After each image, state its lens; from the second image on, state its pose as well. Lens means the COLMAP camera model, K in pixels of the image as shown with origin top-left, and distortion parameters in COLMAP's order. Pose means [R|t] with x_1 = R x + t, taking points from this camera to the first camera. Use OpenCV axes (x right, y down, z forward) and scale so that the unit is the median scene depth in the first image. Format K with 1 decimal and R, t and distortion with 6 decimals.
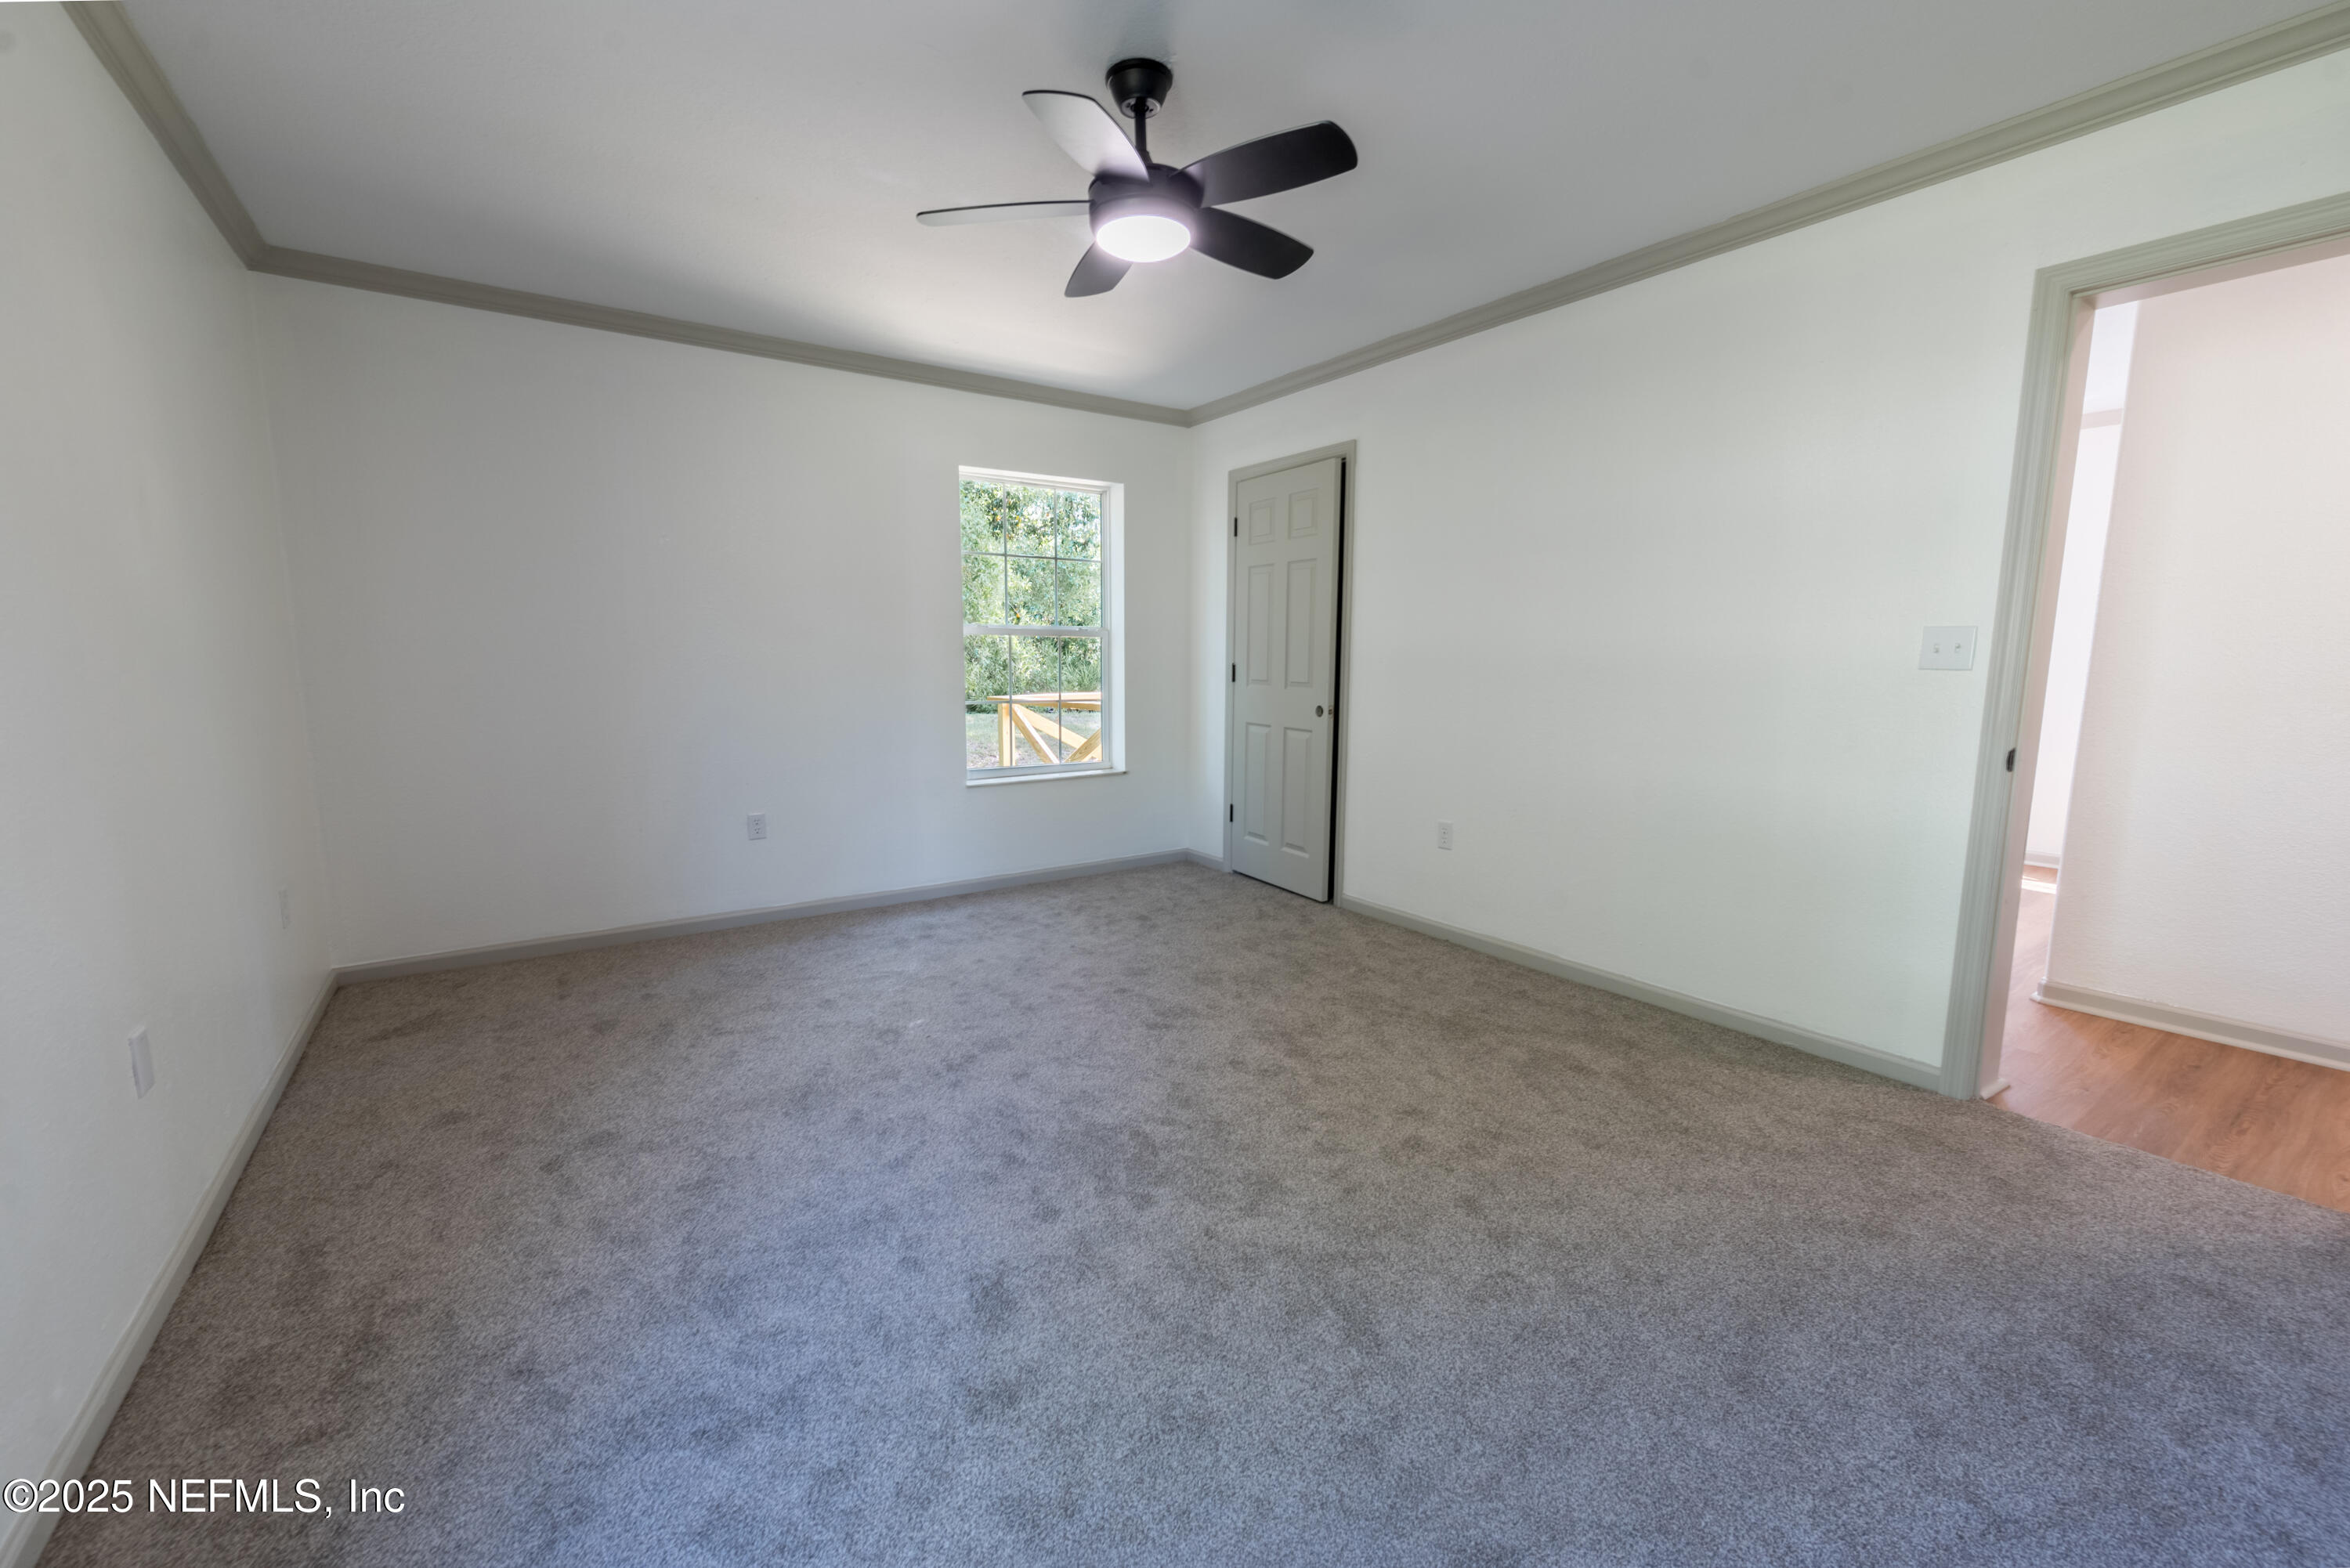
lens RADIAL K [[934.4, 0, 1182.5], [0, 934.4, 783.7], [0, 0, 1]] dist [-0.001772, -0.000111]
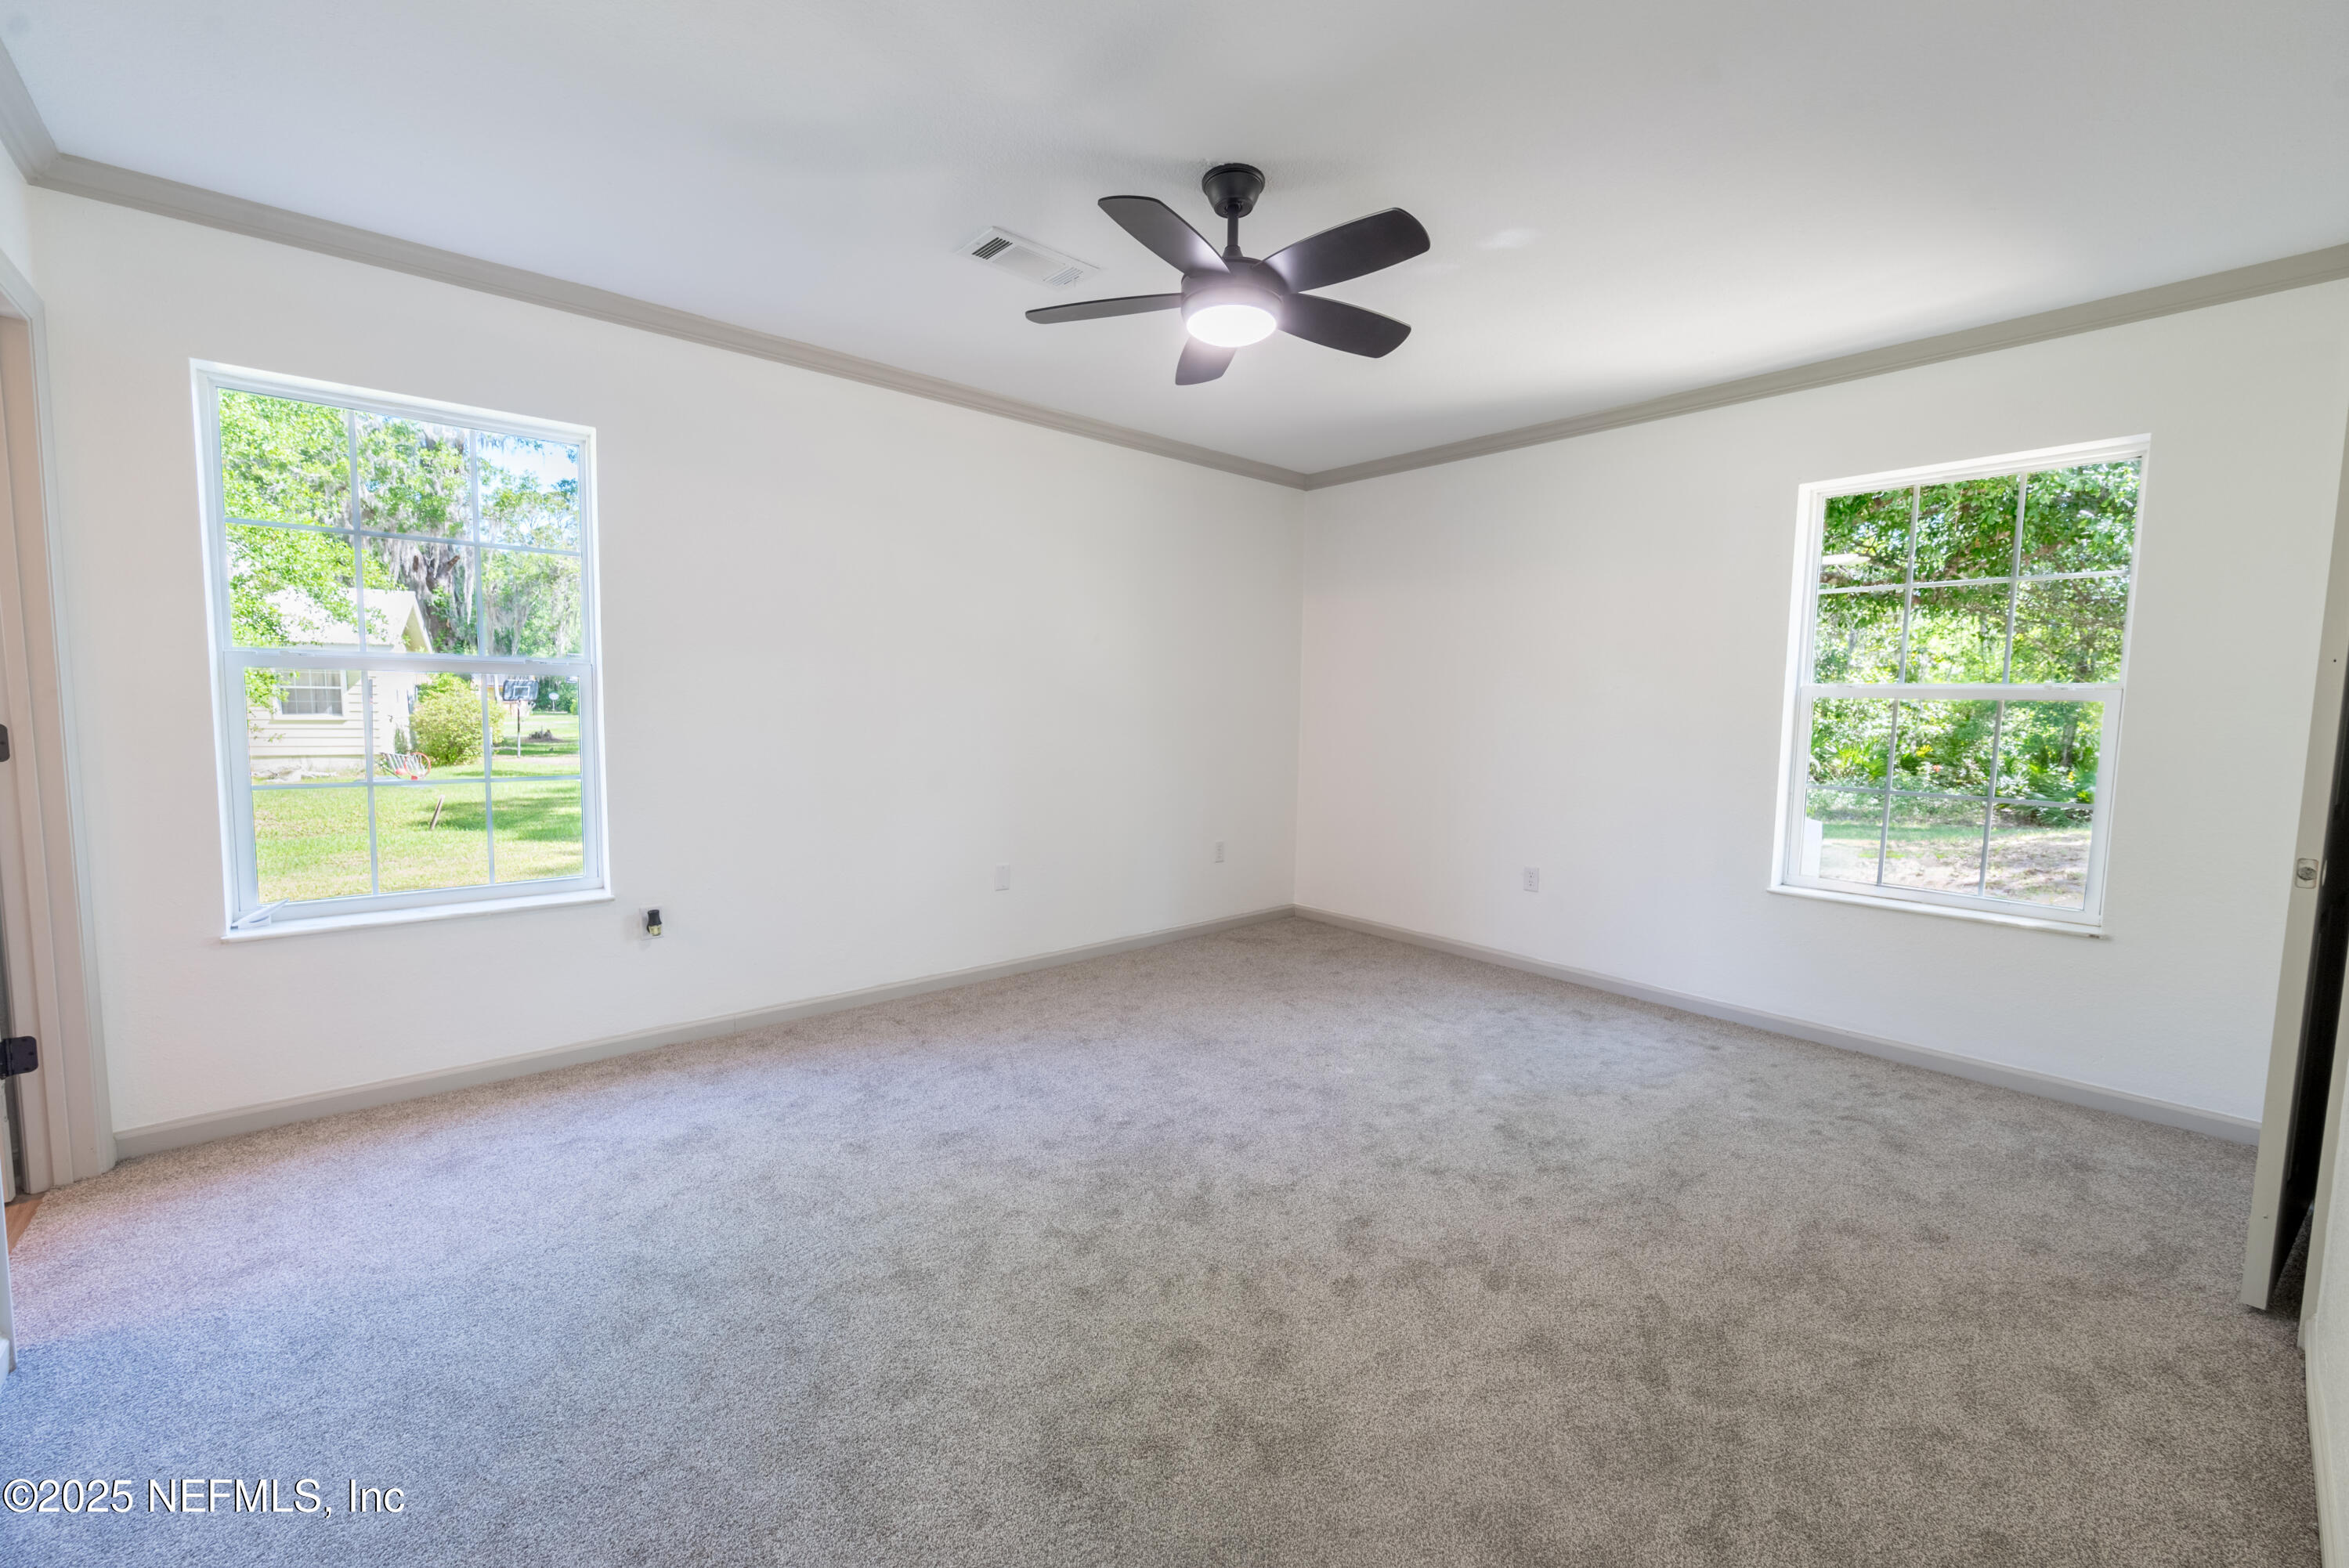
lens RADIAL K [[934.1, 0, 1182.0], [0, 934.1, 783.7], [0, 0, 1]] dist [-0.001772, -0.000111]
pose [[0.113320, 0.084180, -0.989986, 0.836588], [-0.153553, 0.985917, 0.066258, -0.109907], [0.981621, 0.144507, 0.124650, 0.712843]]
